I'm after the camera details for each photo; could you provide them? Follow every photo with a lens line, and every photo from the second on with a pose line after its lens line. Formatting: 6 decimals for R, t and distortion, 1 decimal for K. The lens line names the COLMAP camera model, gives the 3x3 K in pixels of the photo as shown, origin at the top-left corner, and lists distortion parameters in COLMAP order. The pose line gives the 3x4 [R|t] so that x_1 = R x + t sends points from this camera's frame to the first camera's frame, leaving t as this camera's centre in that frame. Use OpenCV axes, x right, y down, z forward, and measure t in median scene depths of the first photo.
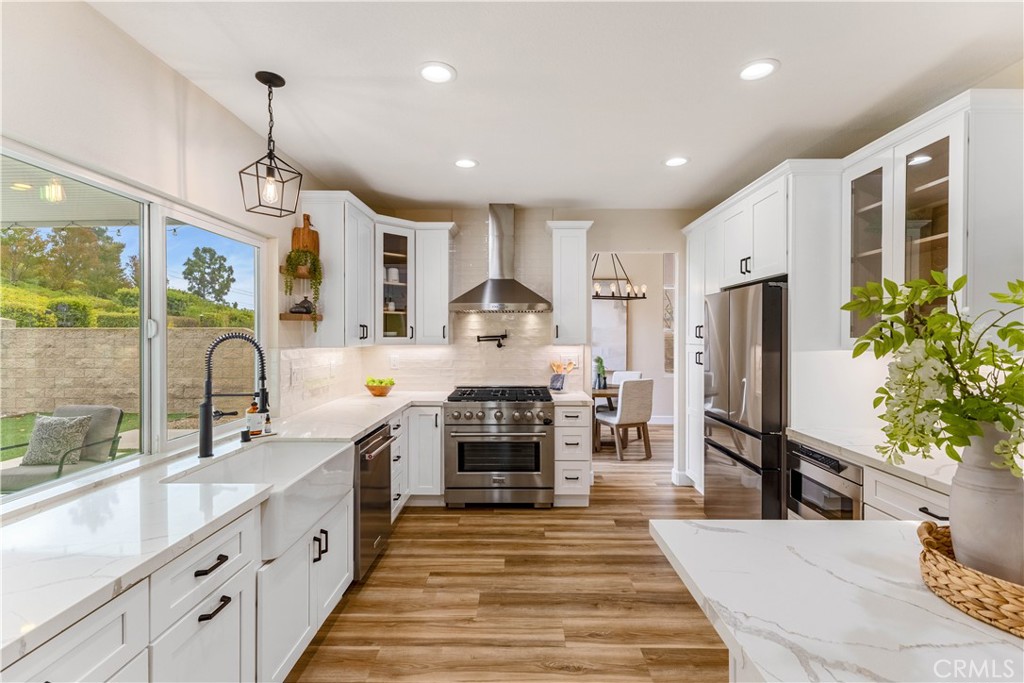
lens RADIAL K [[483.1, 0, 521.1], [0, 483.1, 335.4], [0, 0, 1]] dist [0.006241, -0.000005]
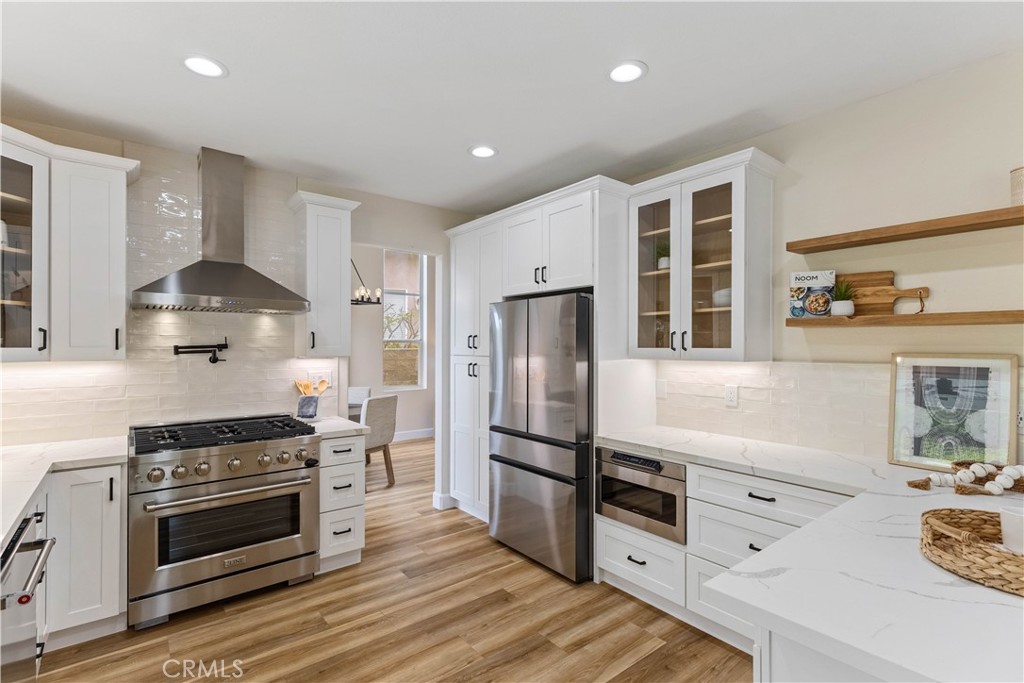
lens RADIAL K [[483.1, 0, 506.1], [0, 483.1, 344.2], [0, 0, 1]] dist [0.006241, -0.000005]
pose [[0.768966, 0.004141, 0.639277, -0.189223], [-0.001268, 0.999987, -0.004951, 0.001725], [-0.639289, 0.002996, 0.768961, 0.246667]]
